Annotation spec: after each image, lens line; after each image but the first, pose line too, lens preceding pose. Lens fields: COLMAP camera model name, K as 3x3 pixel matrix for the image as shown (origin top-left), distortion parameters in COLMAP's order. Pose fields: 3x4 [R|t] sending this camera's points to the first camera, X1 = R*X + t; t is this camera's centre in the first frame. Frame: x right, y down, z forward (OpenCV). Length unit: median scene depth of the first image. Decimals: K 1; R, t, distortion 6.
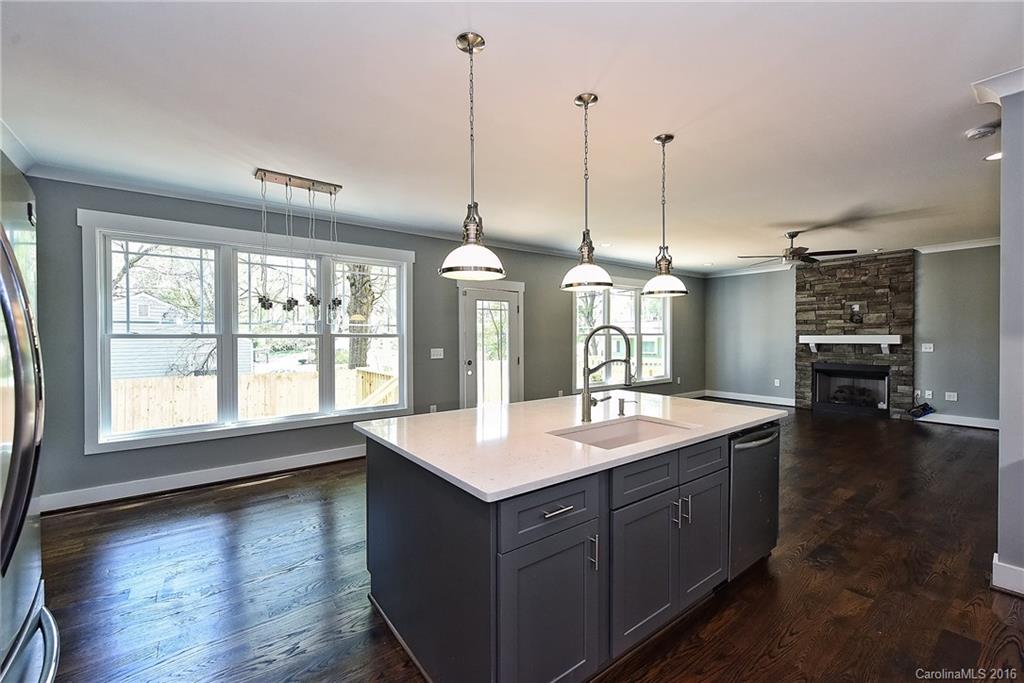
lens RADIAL K [[424.0, 0, 513.9], [0, 424.0, 341.7], [0, 0, 1]] dist [-0.002642, -0.000137]
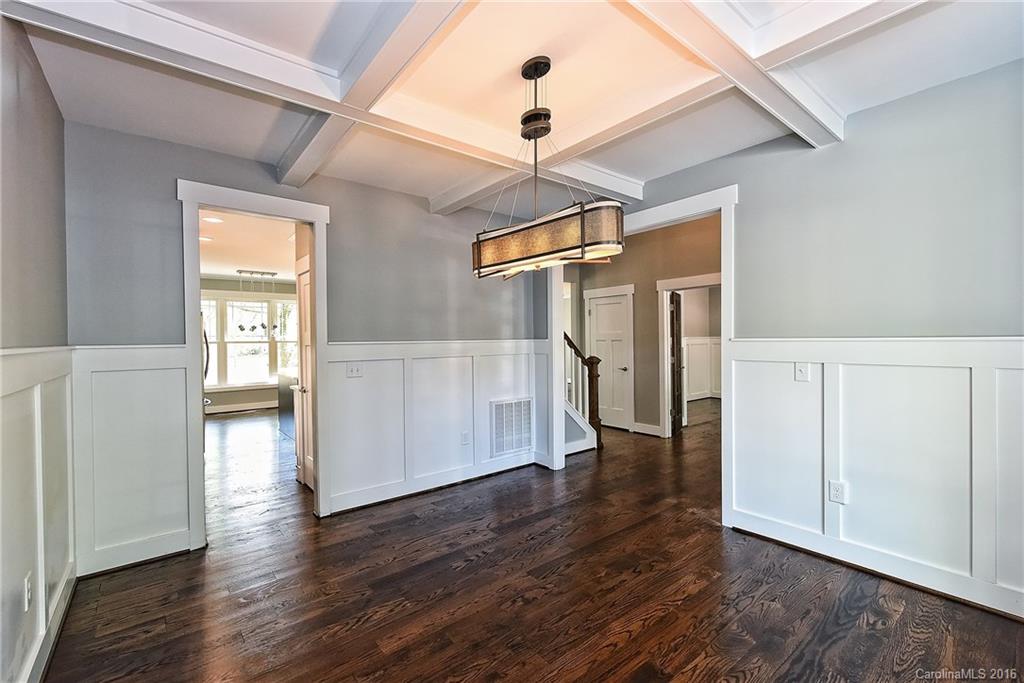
lens RADIAL K [[449.6, 0, 512.6], [0, 449.6, 340.1], [0, 0, 1]] dist [0.005278, -0.004440]
pose [[0.999628, -0.003816, 0.027016, 0.655972], [0.004100, 0.999937, -0.010452, 0.002977], [-0.026974, 0.010559, 0.999580, -1.189608]]
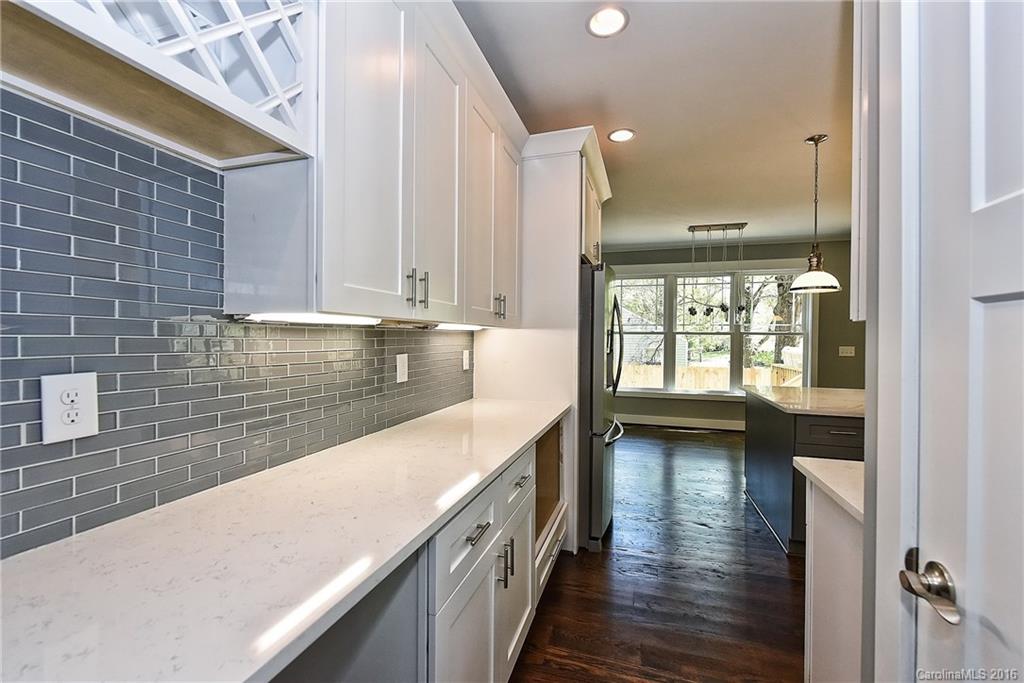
lens RADIAL K [[424.0, 0, 512.2], [0, 424.0, 340.1], [0, 0, 1]] dist [-0.002642, -0.000137]
pose [[0.584218, 0.016149, -0.811436, 0.236972], [-0.021470, 0.999760, 0.004439, 0.016973], [0.811313, 0.014828, 0.584424, -0.362478]]
